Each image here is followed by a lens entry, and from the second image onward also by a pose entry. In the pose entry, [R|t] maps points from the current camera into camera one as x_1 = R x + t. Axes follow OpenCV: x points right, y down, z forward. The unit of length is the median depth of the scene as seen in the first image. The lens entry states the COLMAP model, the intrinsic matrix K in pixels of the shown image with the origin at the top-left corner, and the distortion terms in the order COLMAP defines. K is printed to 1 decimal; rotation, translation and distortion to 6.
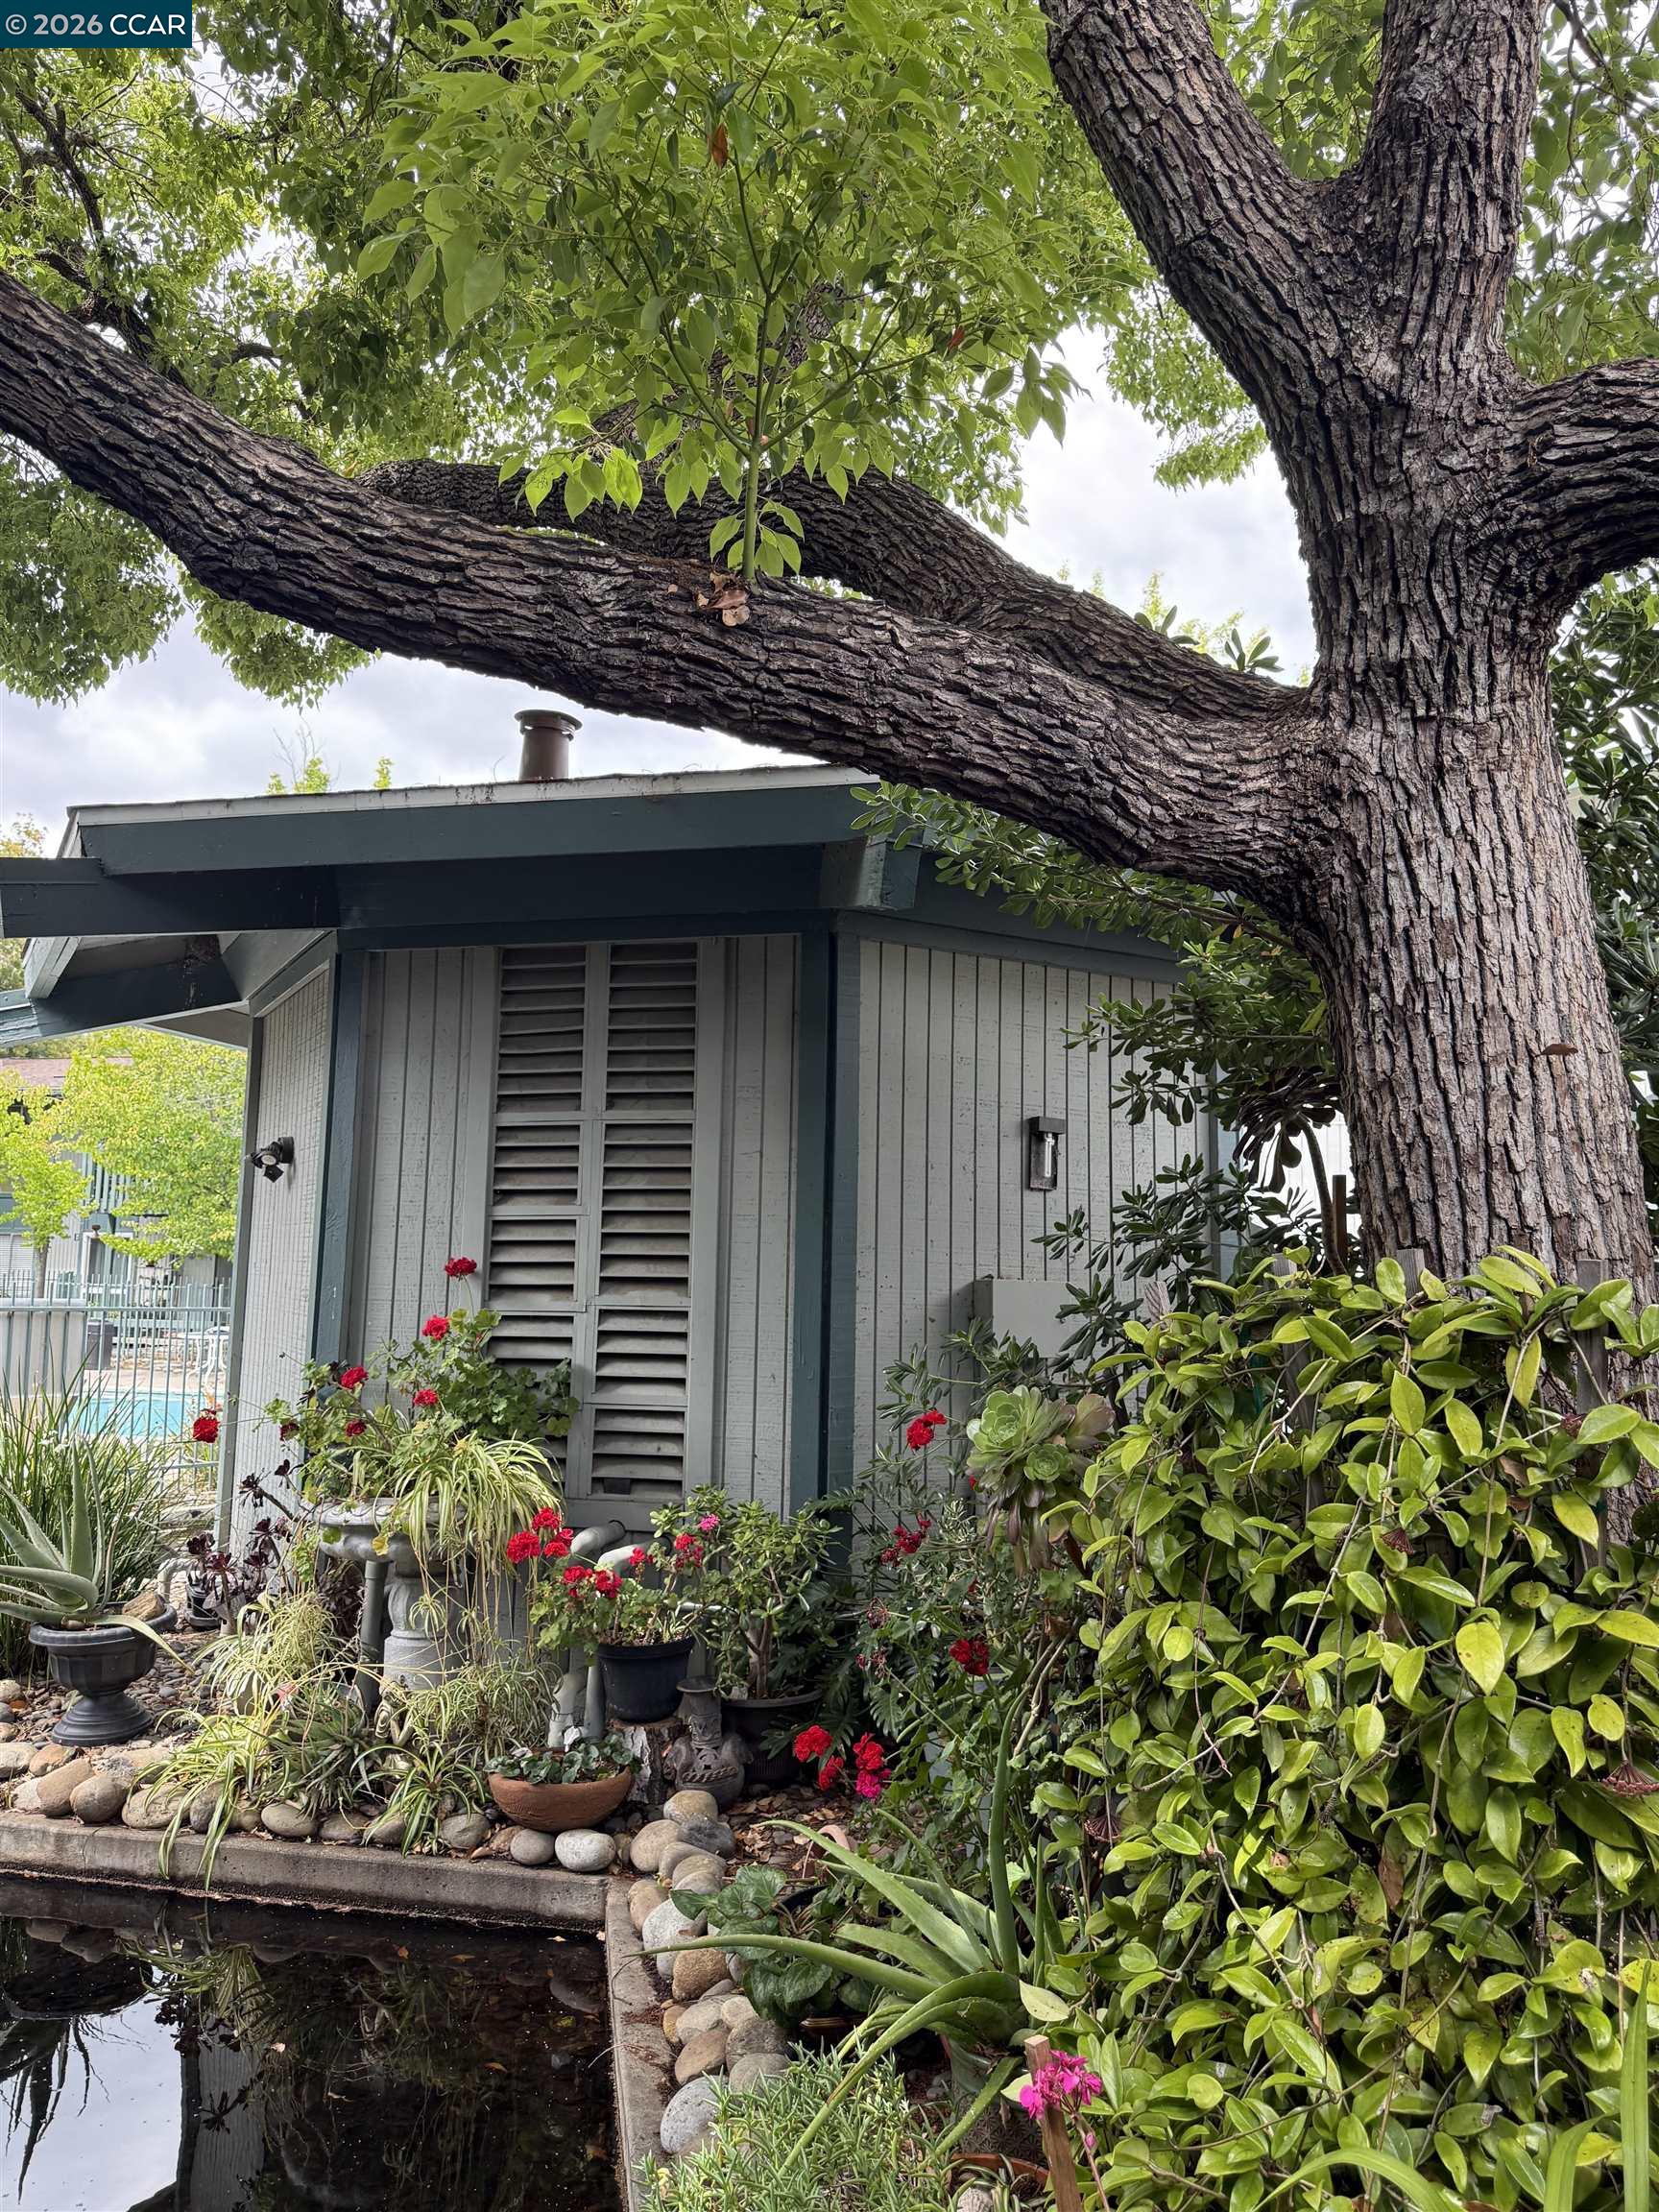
lens RADIAL K [[1548.2, 0, 835.3], [0, 1548.2, 1107.0], [0, 0, 1]] dist [0.103043, -0.148319]
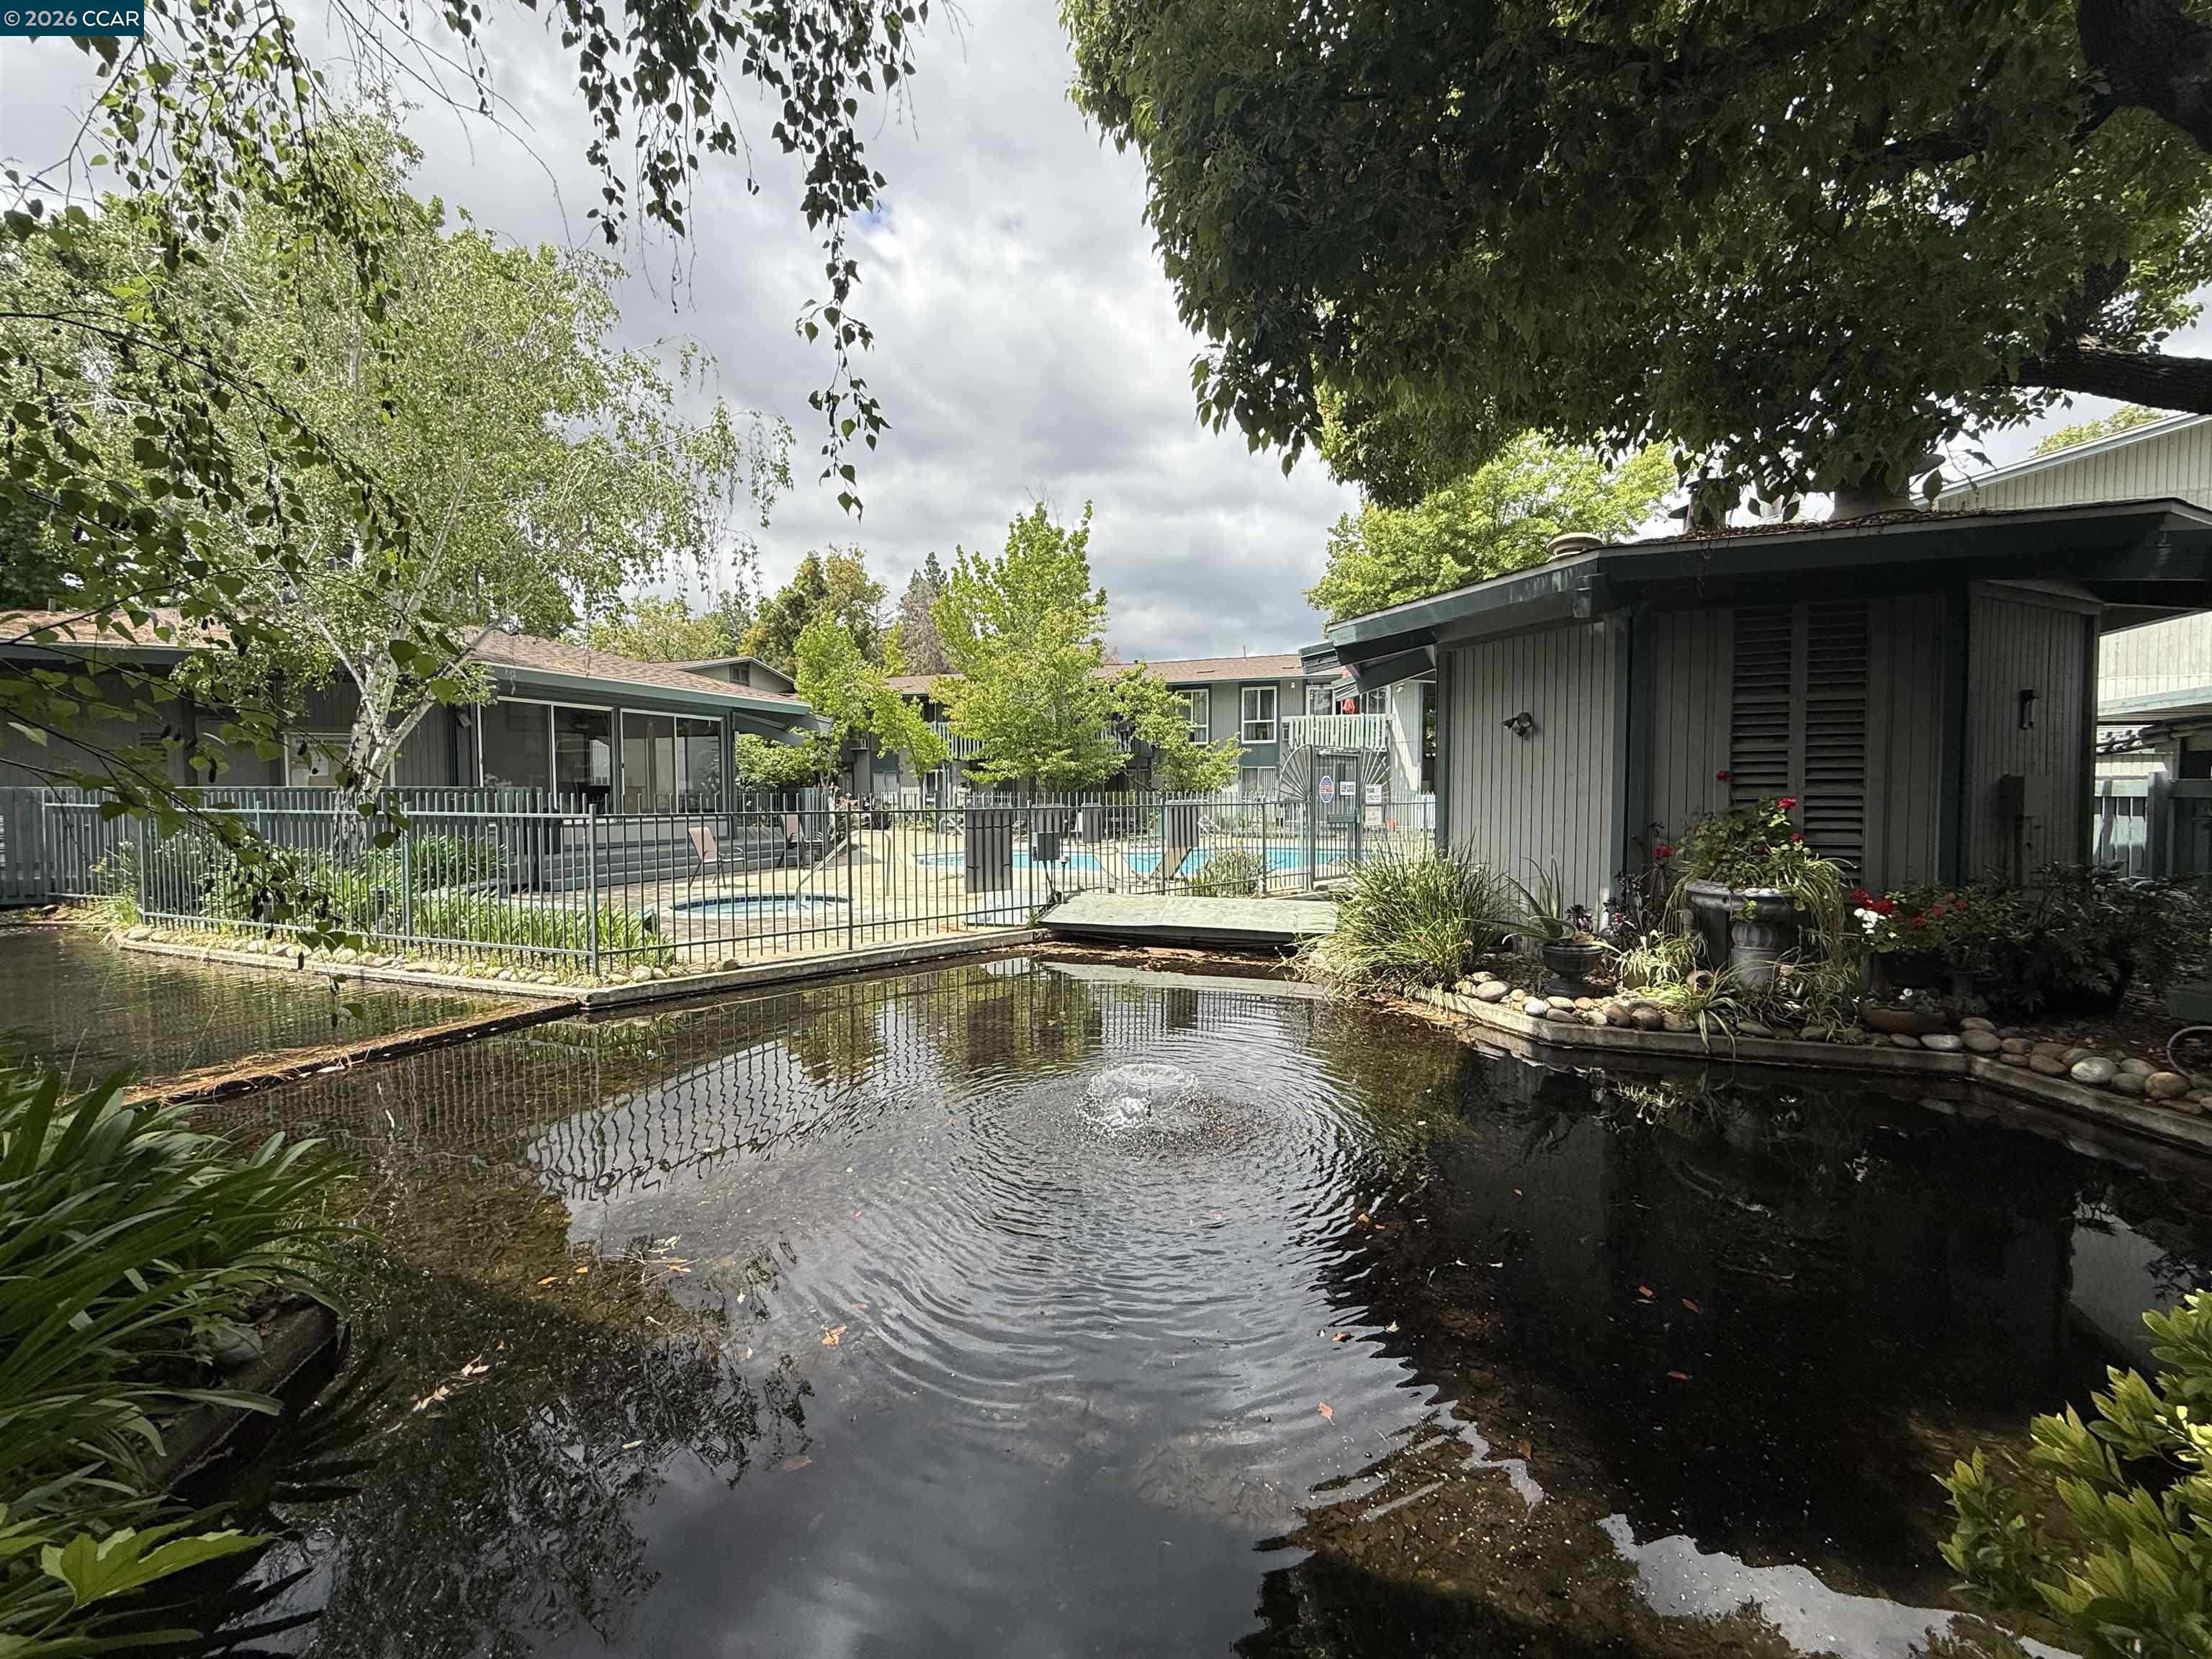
lens RADIAL K [[881.1, 0, 1097.5], [0, 881.1, 827.0], [0, 0, 1]] dist [-0.000547, -0.000212]
pose [[0.992867, -0.015465, -0.118221, -1.095598], [0.033159, 0.988250, 0.149205, -0.032431], [0.114524, -0.152060, 0.981714, -0.249210]]
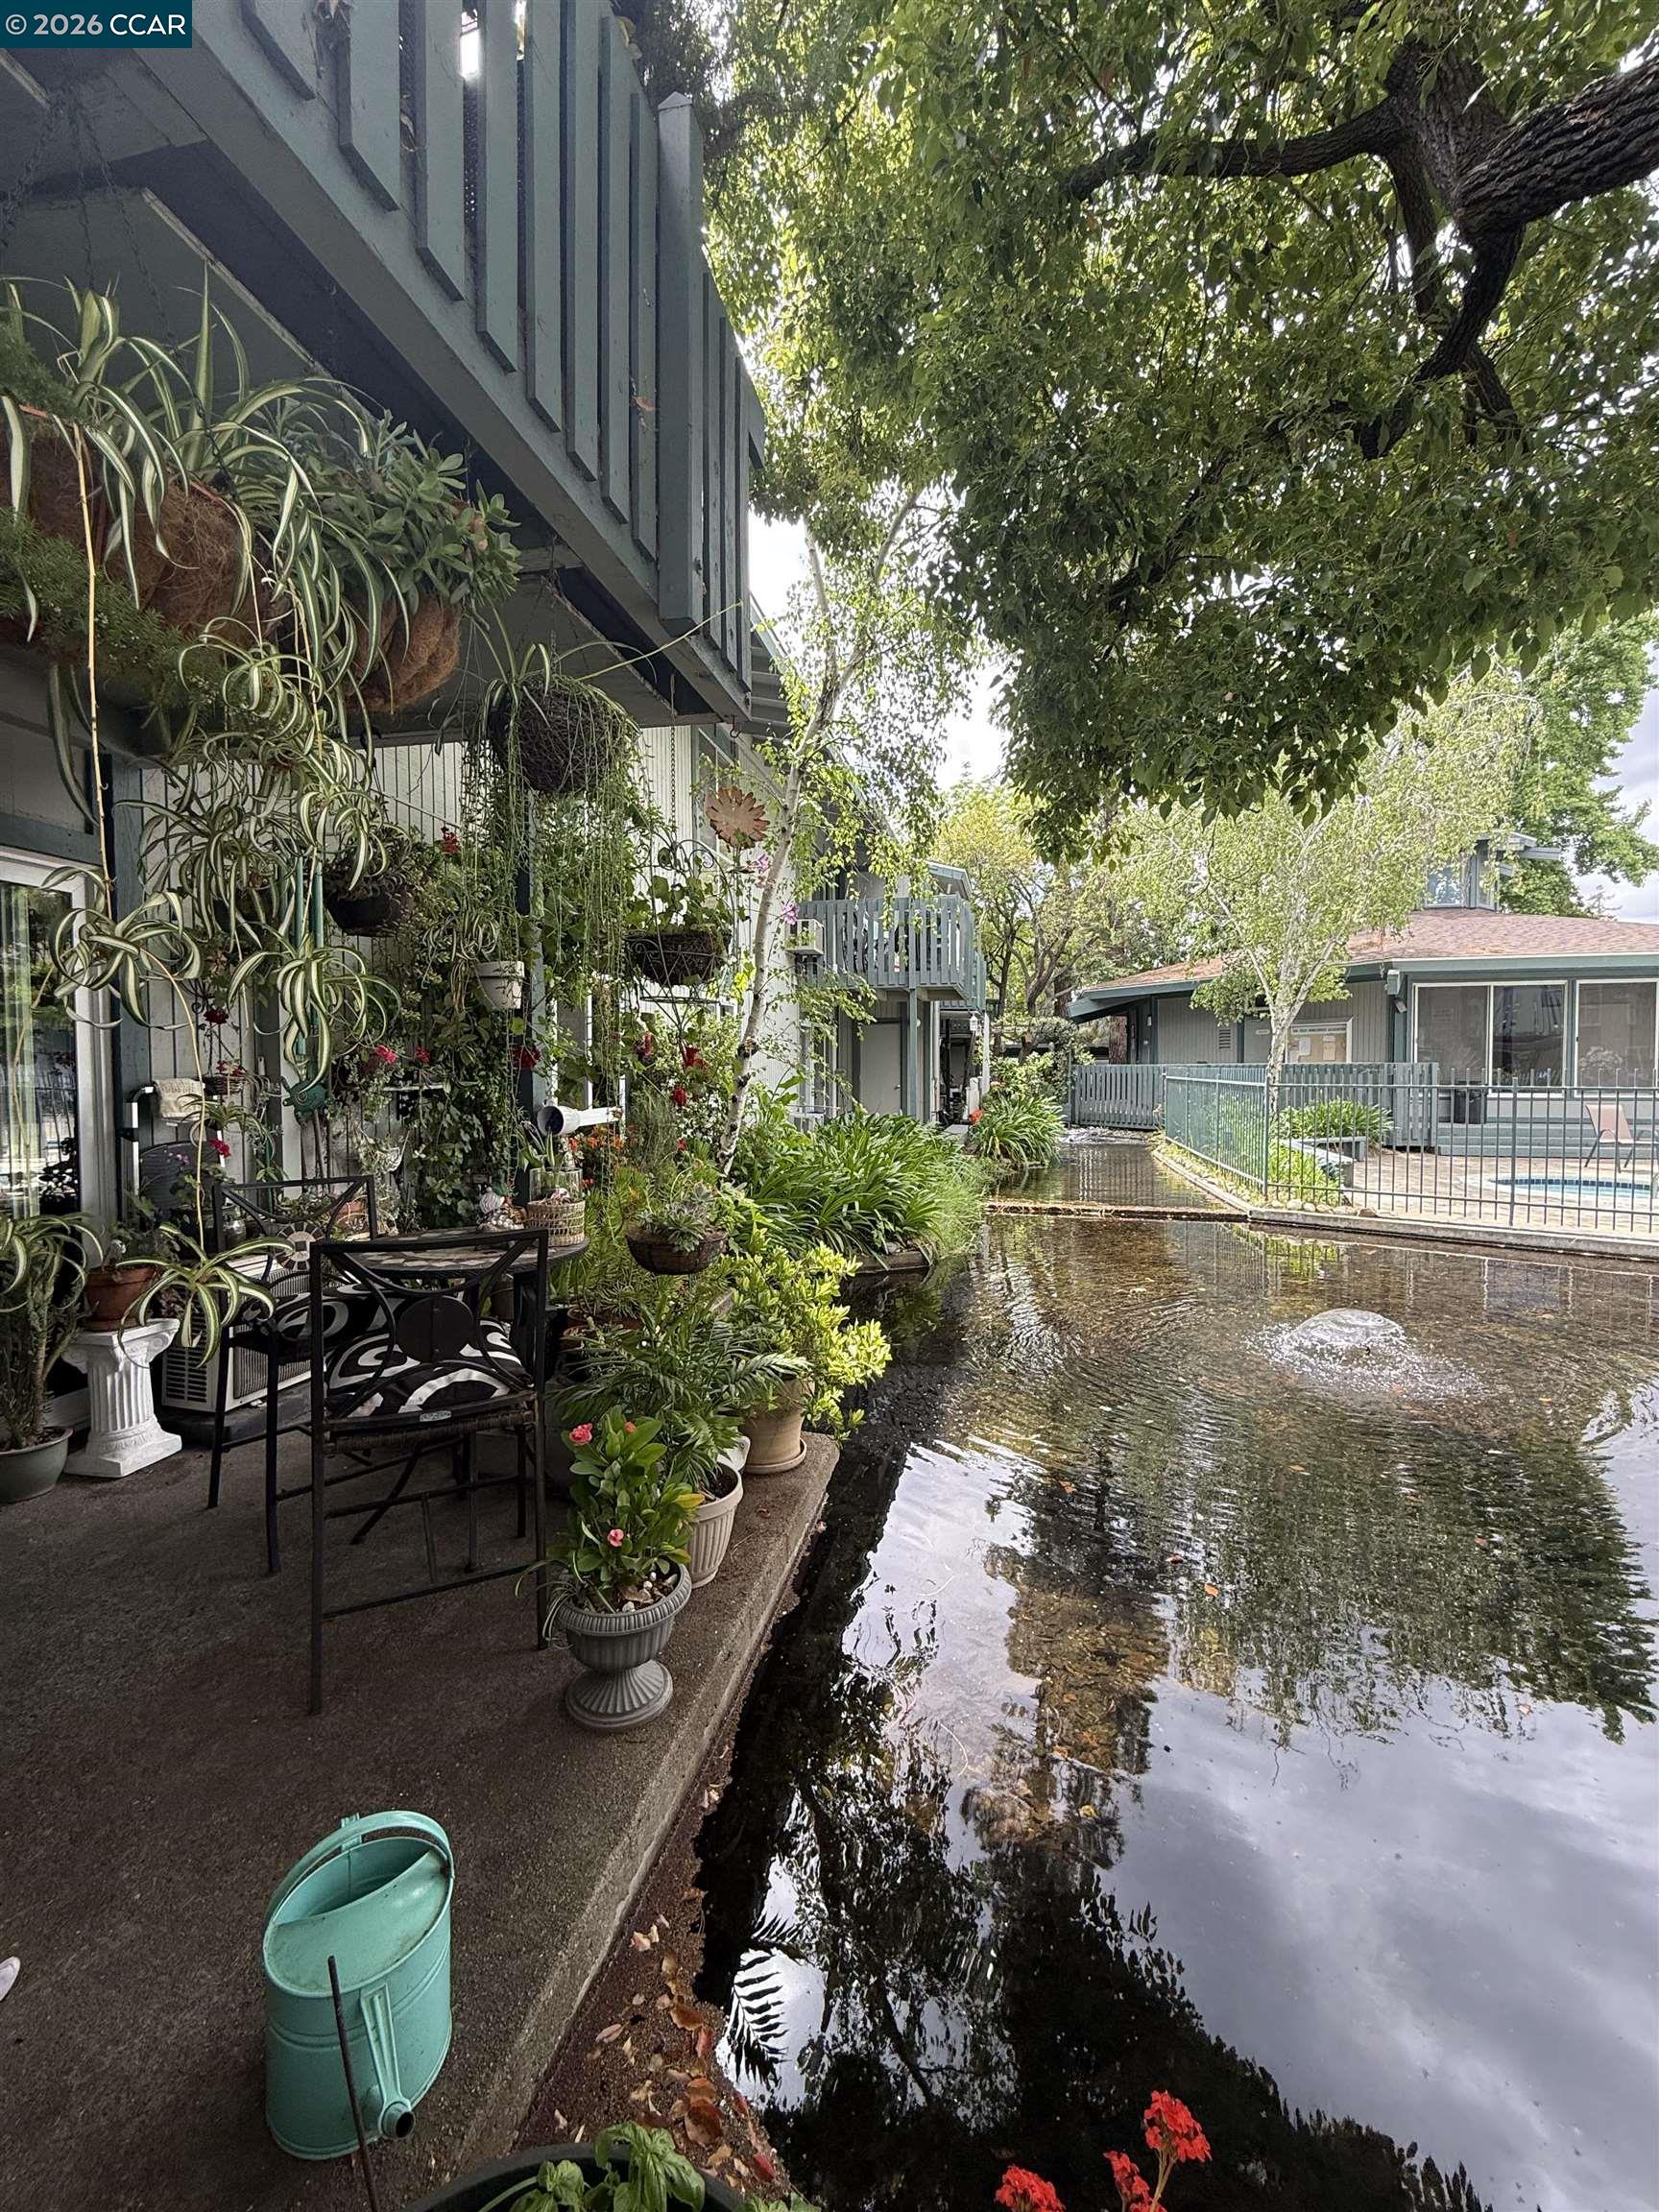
lens RADIAL K [[880.4, 0, 830.9], [0, 880.4, 1097.1], [0, 0, 1]] dist [-0.001281, 0.000312]
pose [[0.037659, 0.013762, -0.999196, -0.065090], [0.115438, 0.993151, 0.018030, 0.016146], [0.992601, -0.116024, 0.035812, 0.023639]]
